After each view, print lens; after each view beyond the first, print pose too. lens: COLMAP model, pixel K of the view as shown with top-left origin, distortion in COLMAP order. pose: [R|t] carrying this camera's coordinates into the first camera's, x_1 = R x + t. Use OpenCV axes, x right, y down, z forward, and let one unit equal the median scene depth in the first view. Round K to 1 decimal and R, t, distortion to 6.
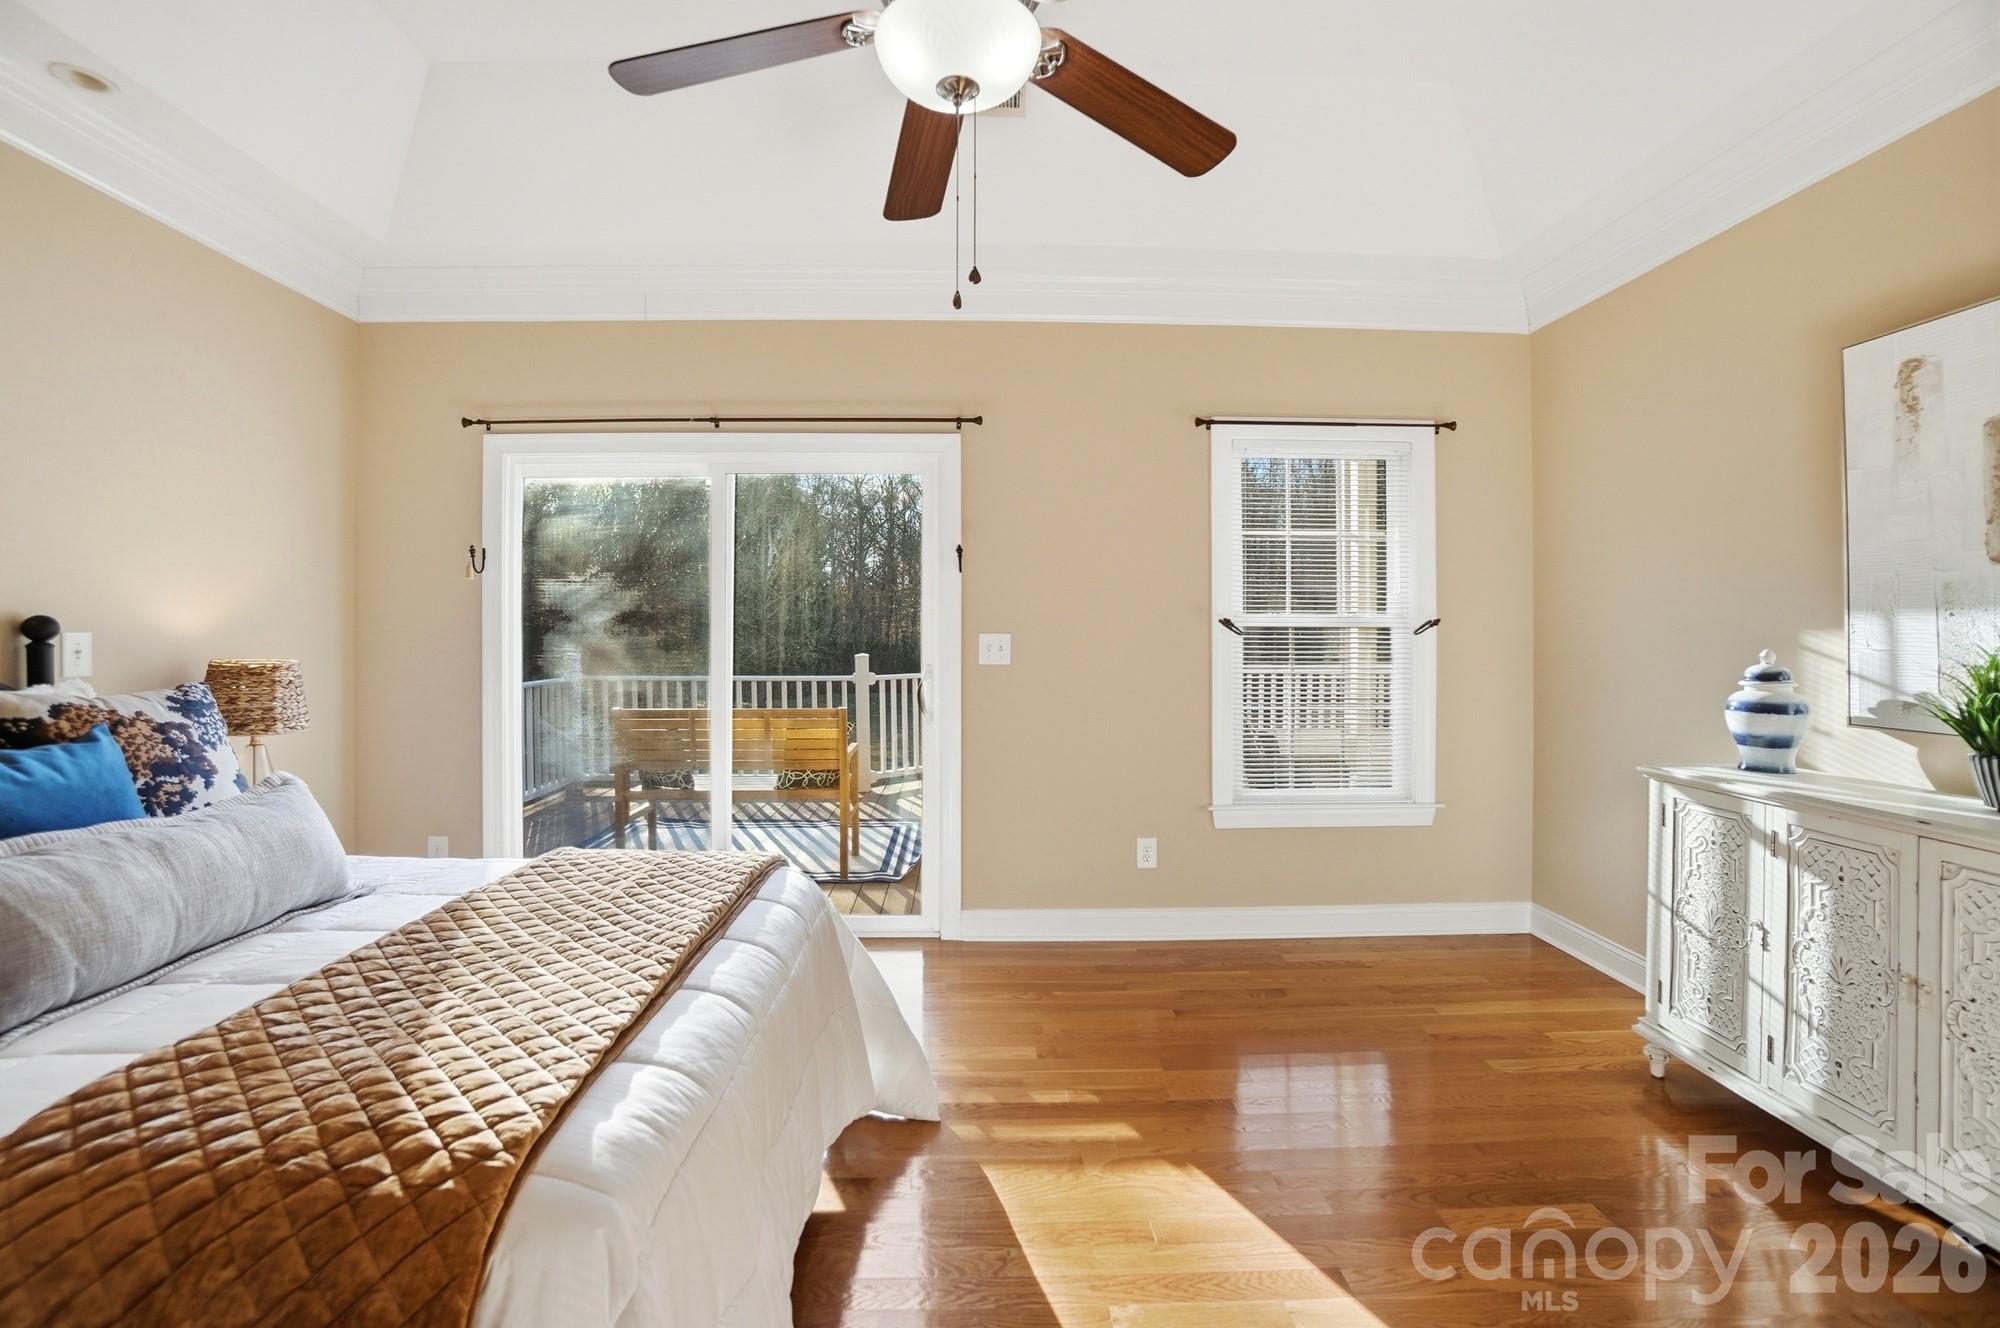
lens RADIAL K [[906.6, 0, 1001.8], [0, 906.6, 636.1], [0, 0, 1]] dist [-0.069550, 0.027509]
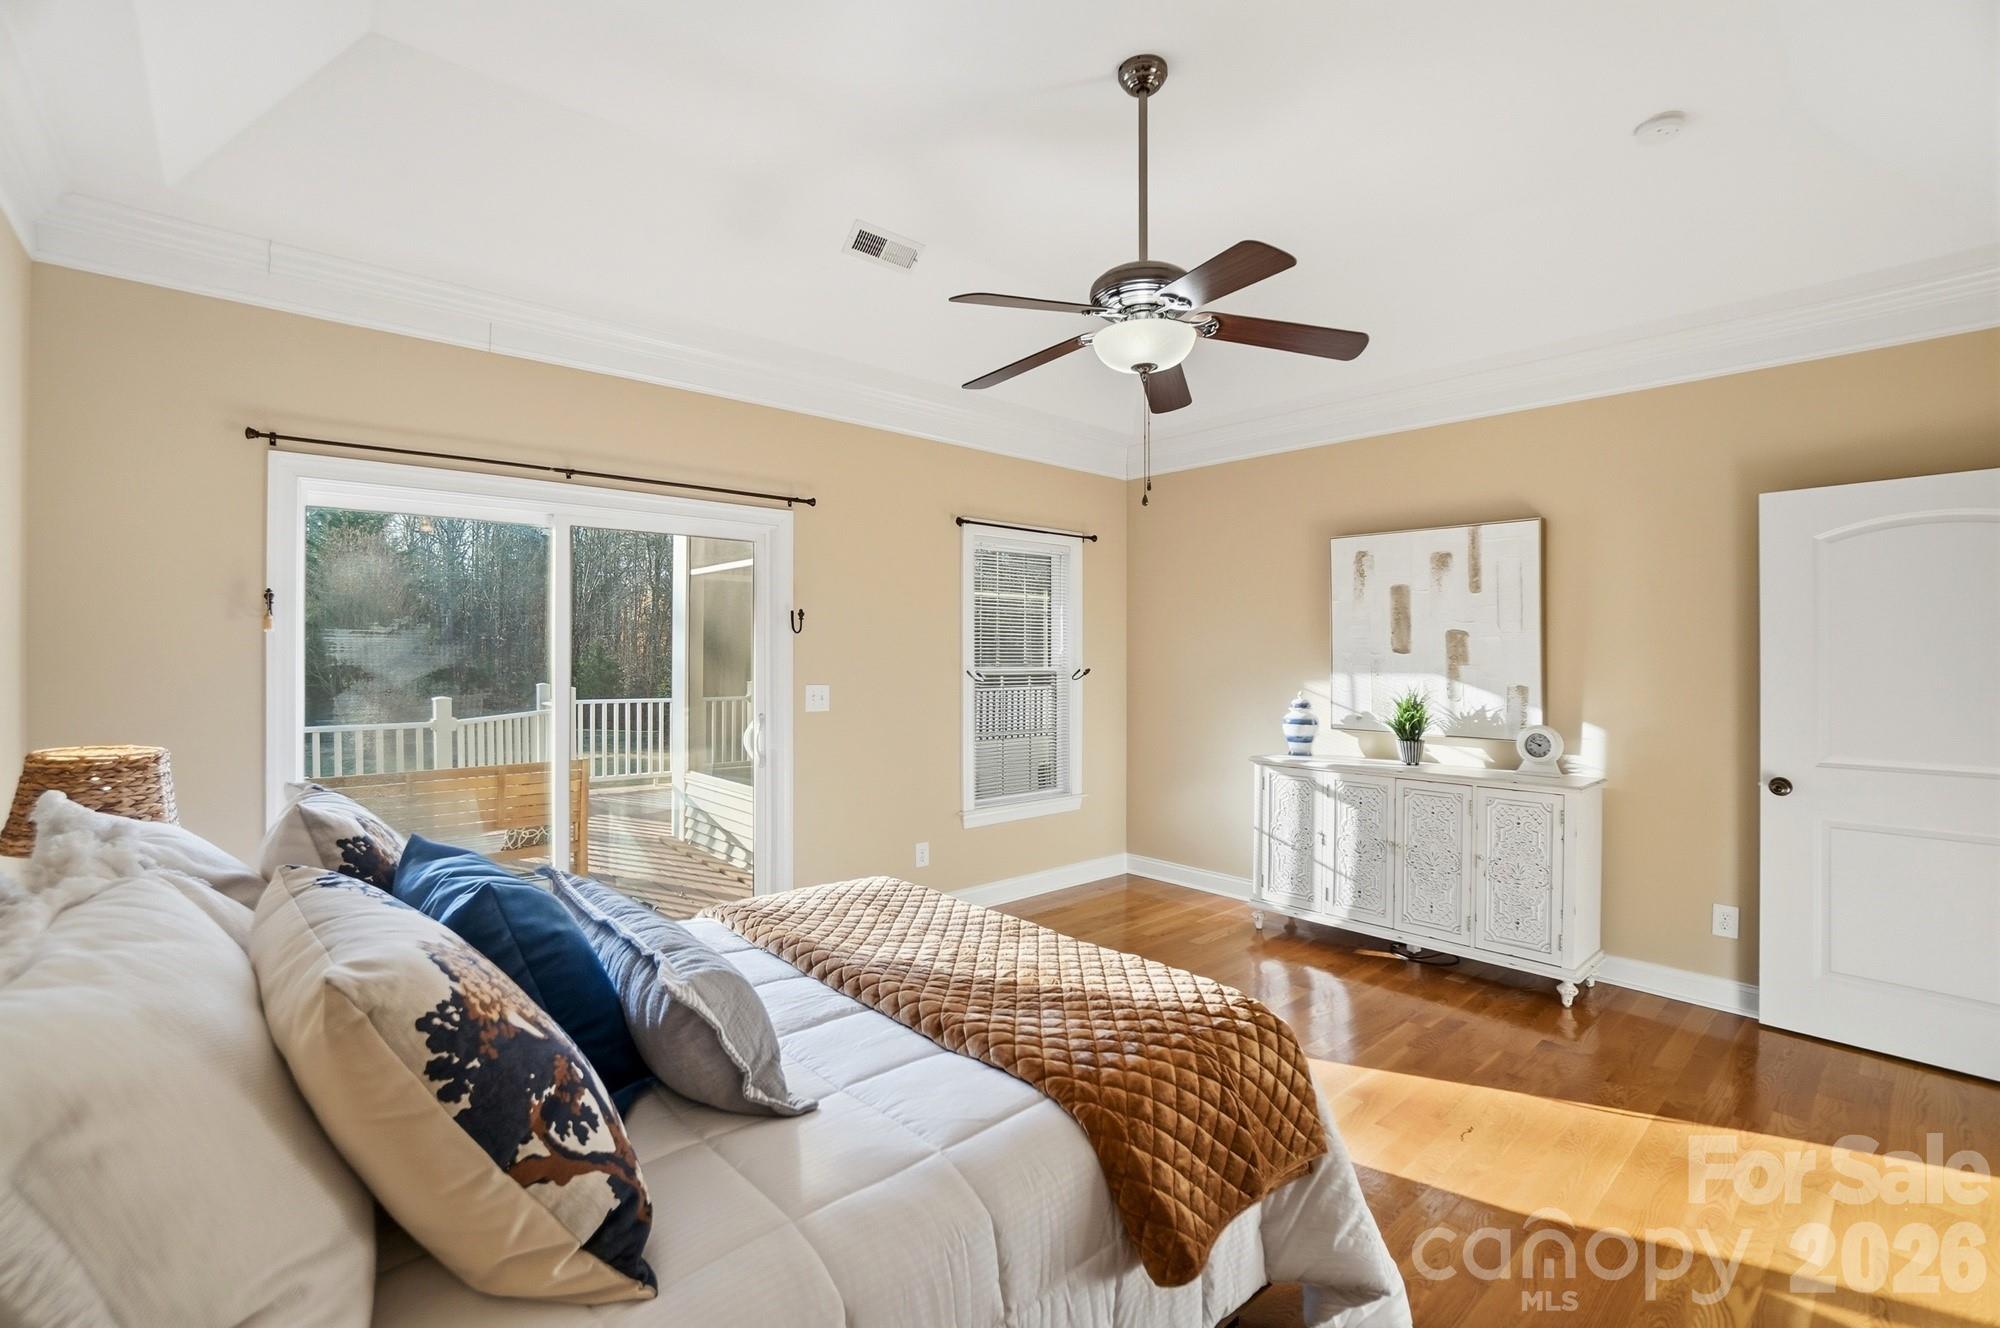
lens RADIAL K [[887.3, 0, 997.6], [0, 887.3, 656.0], [0, 0, 1]] dist [-0.064648, 0.027894]
pose [[0.762495, 0.000777, 0.646994, -0.767465], [0.000078, 0.999999, -0.001293, -0.052124], [-0.646994, 0.001036, 0.762494, -0.032141]]
